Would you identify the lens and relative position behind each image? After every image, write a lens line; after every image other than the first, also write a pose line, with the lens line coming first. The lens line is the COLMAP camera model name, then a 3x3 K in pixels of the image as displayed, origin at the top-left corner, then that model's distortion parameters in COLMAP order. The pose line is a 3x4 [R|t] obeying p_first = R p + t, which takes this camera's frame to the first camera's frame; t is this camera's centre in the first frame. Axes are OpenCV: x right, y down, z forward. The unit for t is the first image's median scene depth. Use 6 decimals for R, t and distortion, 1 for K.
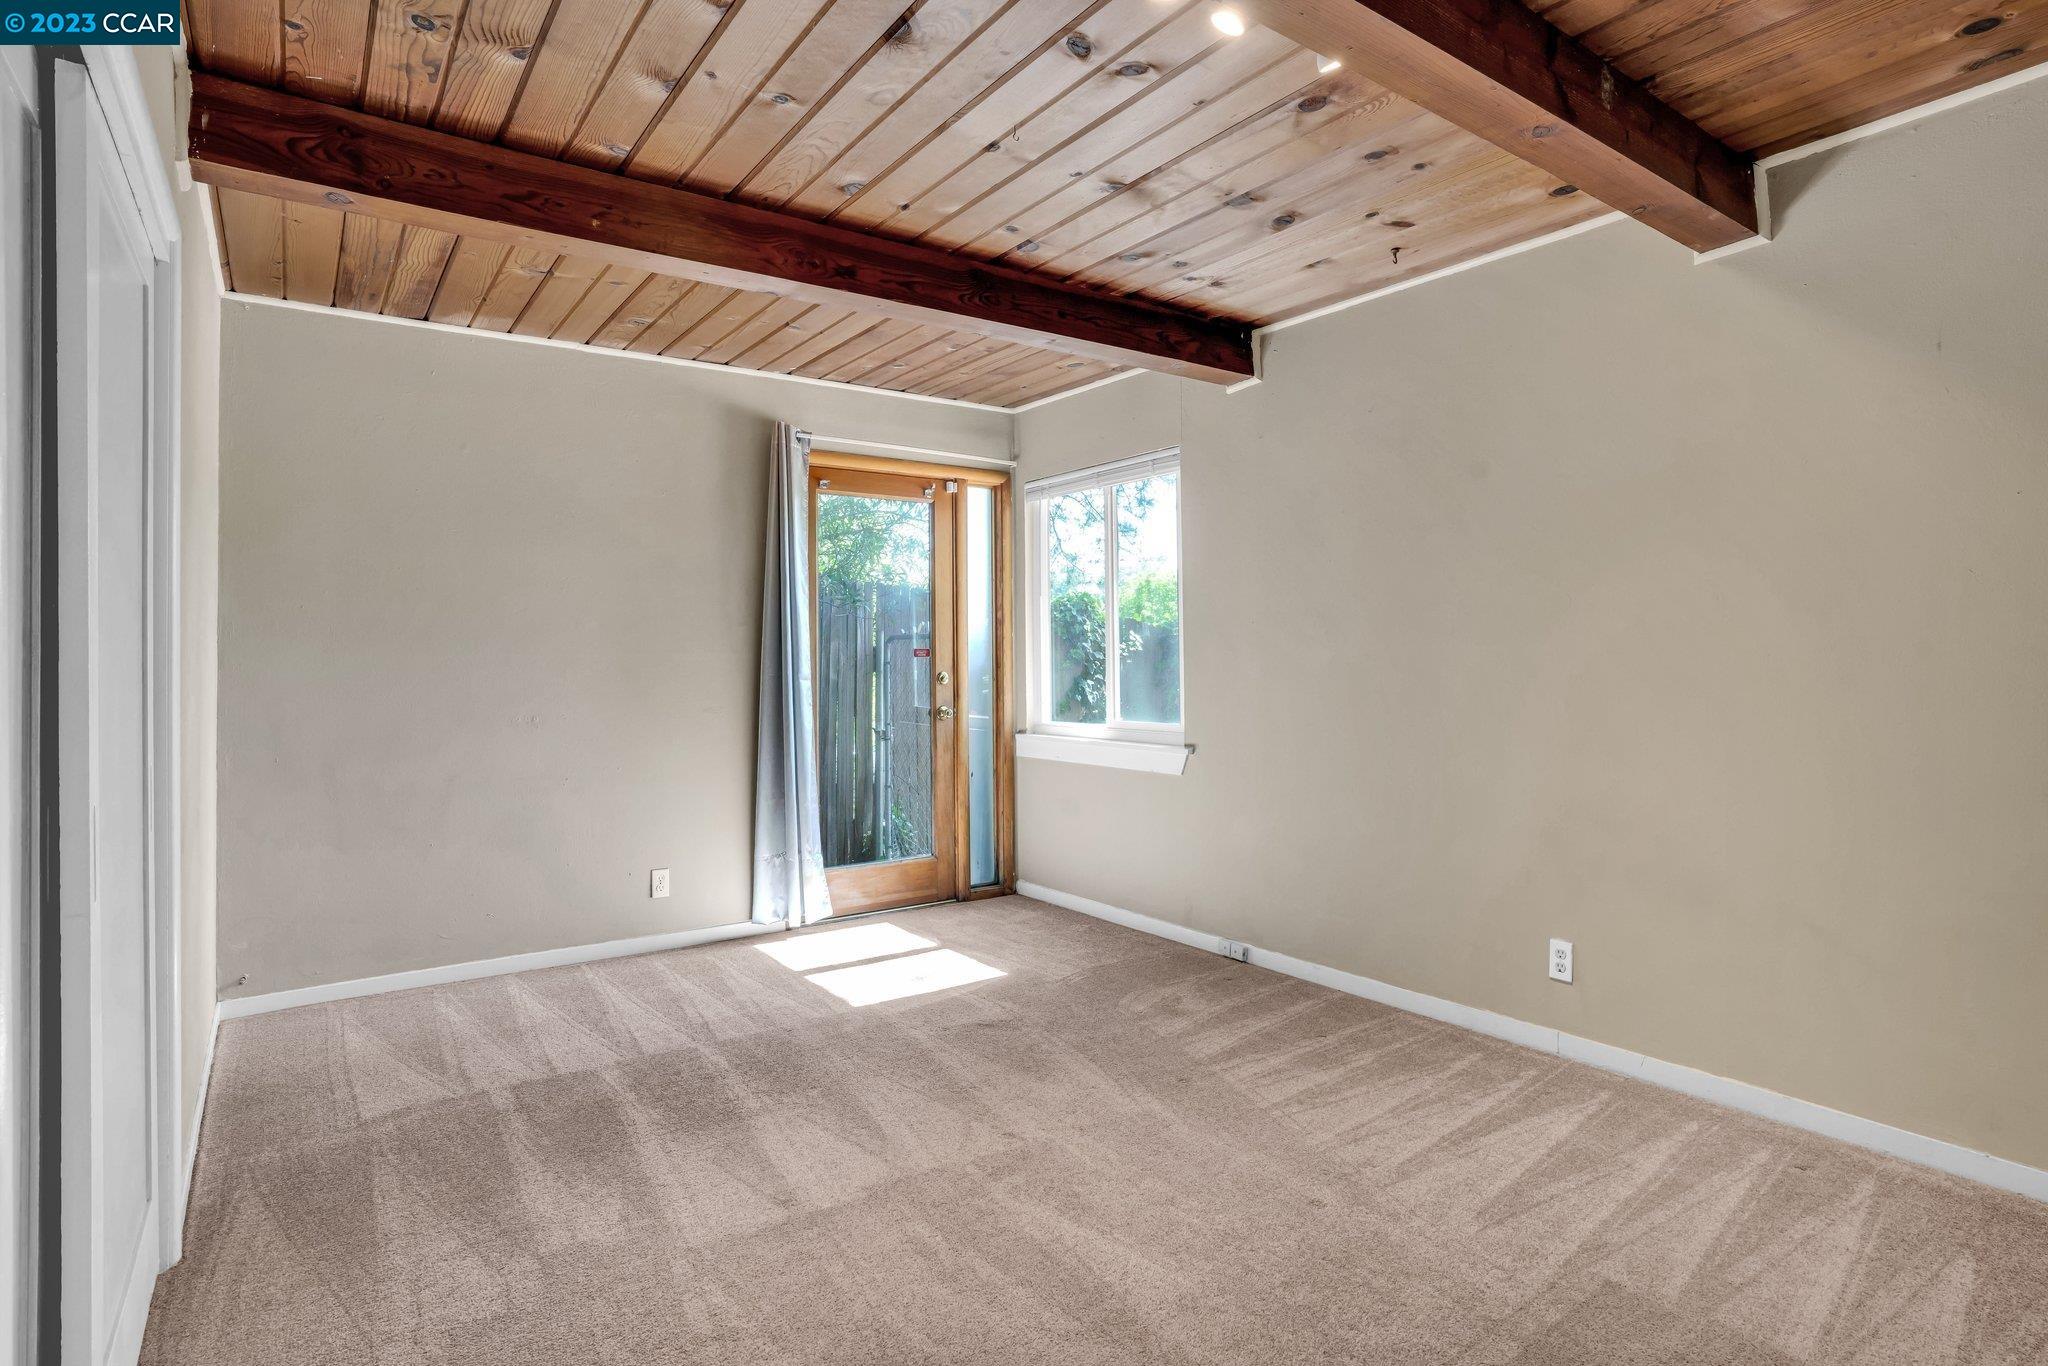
lens RADIAL K [[1051.7, 0, 1039.5], [0, 1051.7, 667.9], [0, 0, 1]] dist [-0.082380, 0.040462]
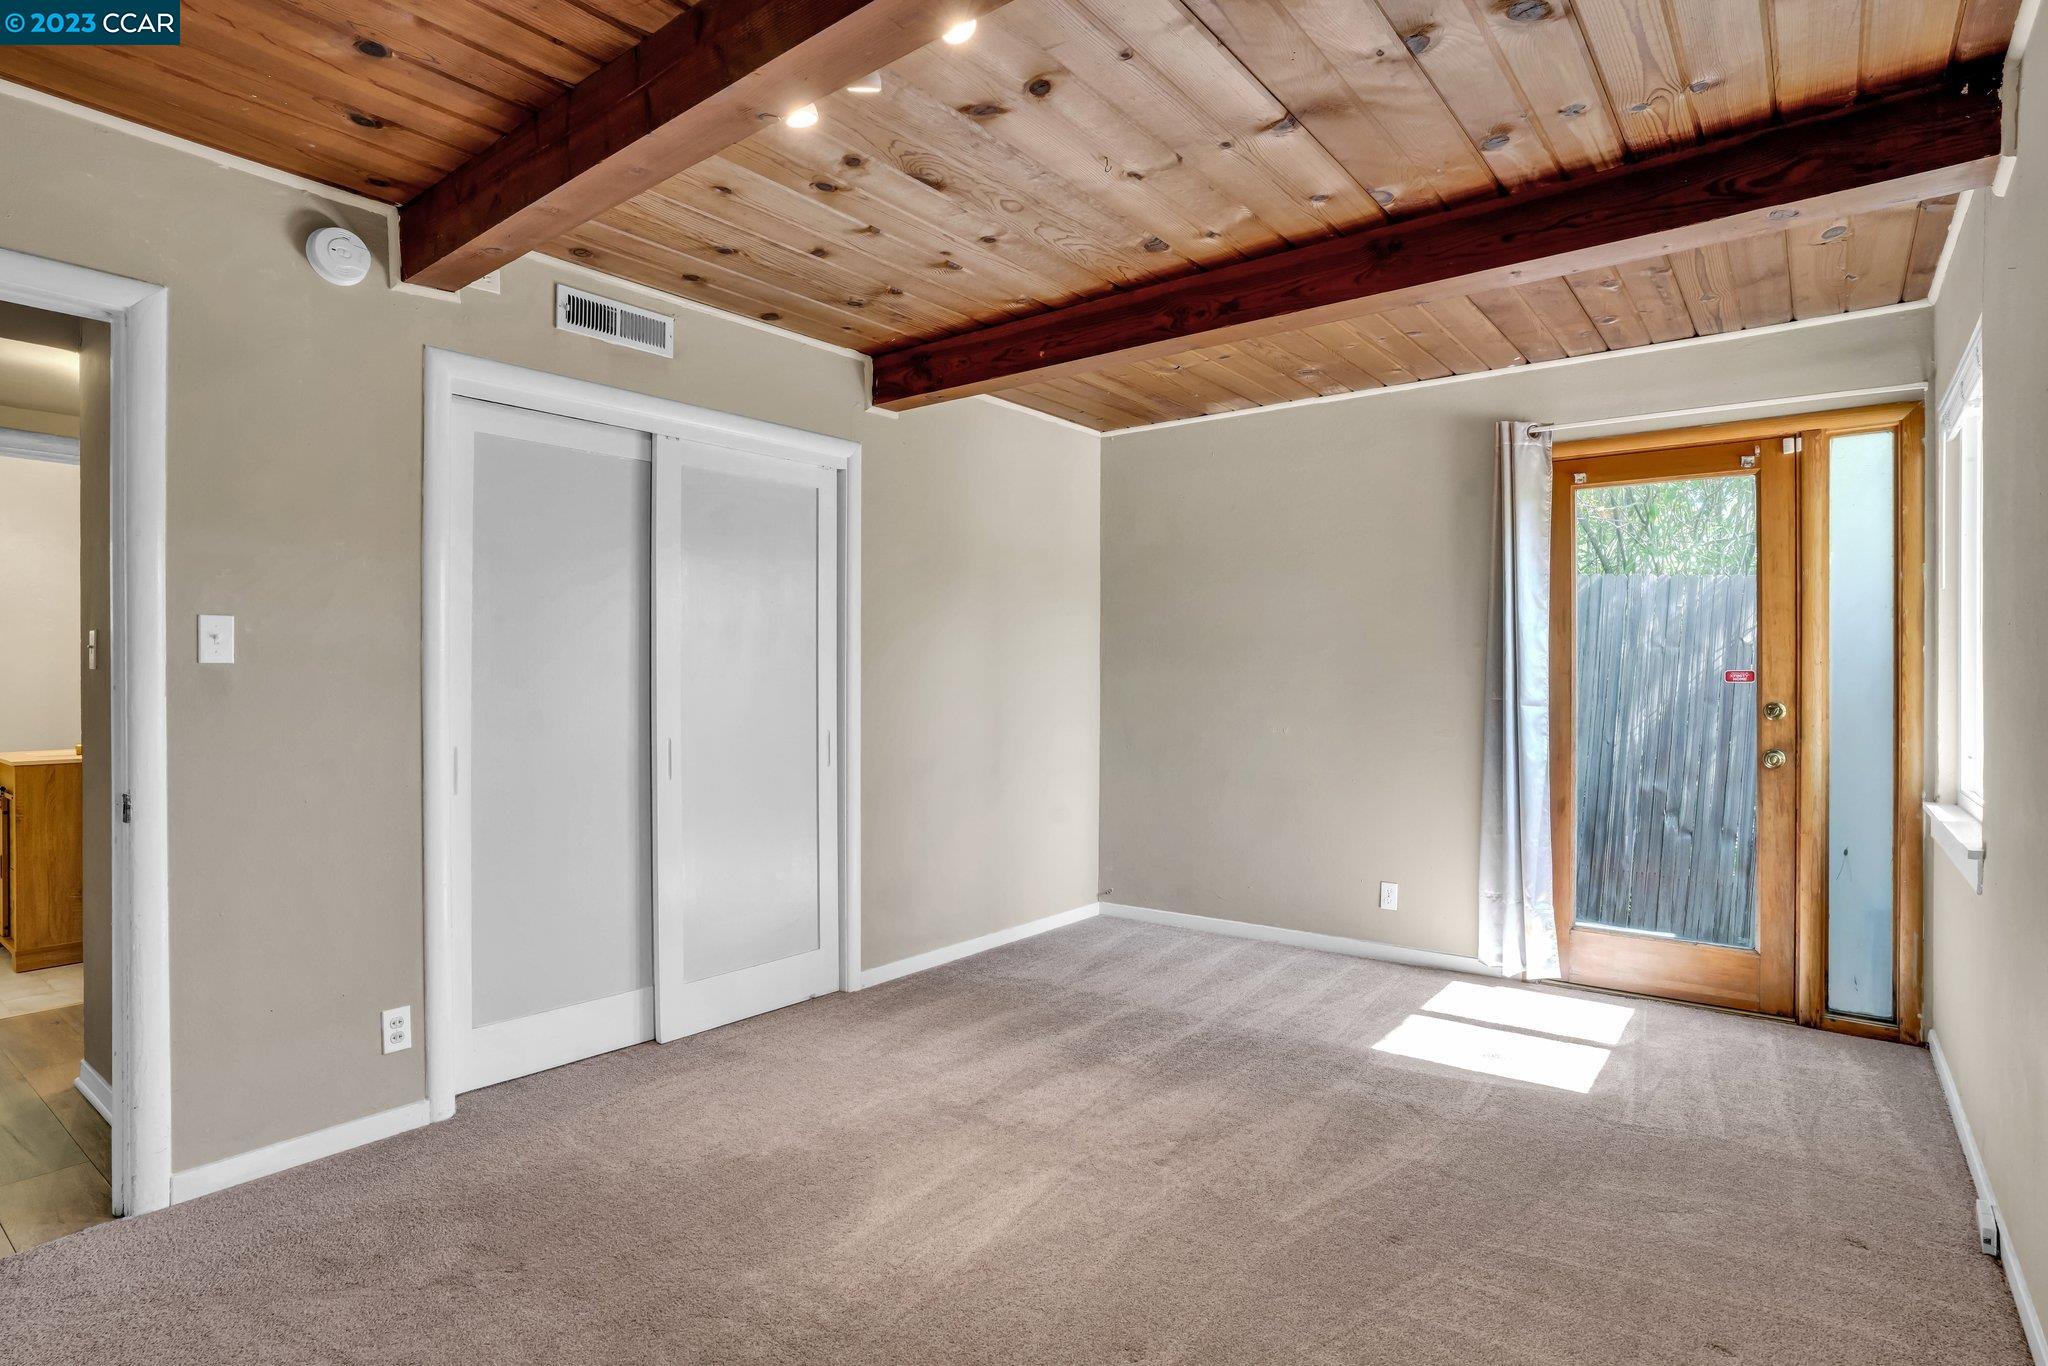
lens RADIAL K [[1041.5, 0, 1005.7], [0, 1041.5, 690.2], [0, 0, 1]] dist [-0.087548, 0.038672]
pose [[0.266767, 0.017508, -0.963602, 0.563959], [-0.016881, 0.999766, 0.013492, -0.005806], [0.963613, 0.012668, 0.267000, 0.387211]]
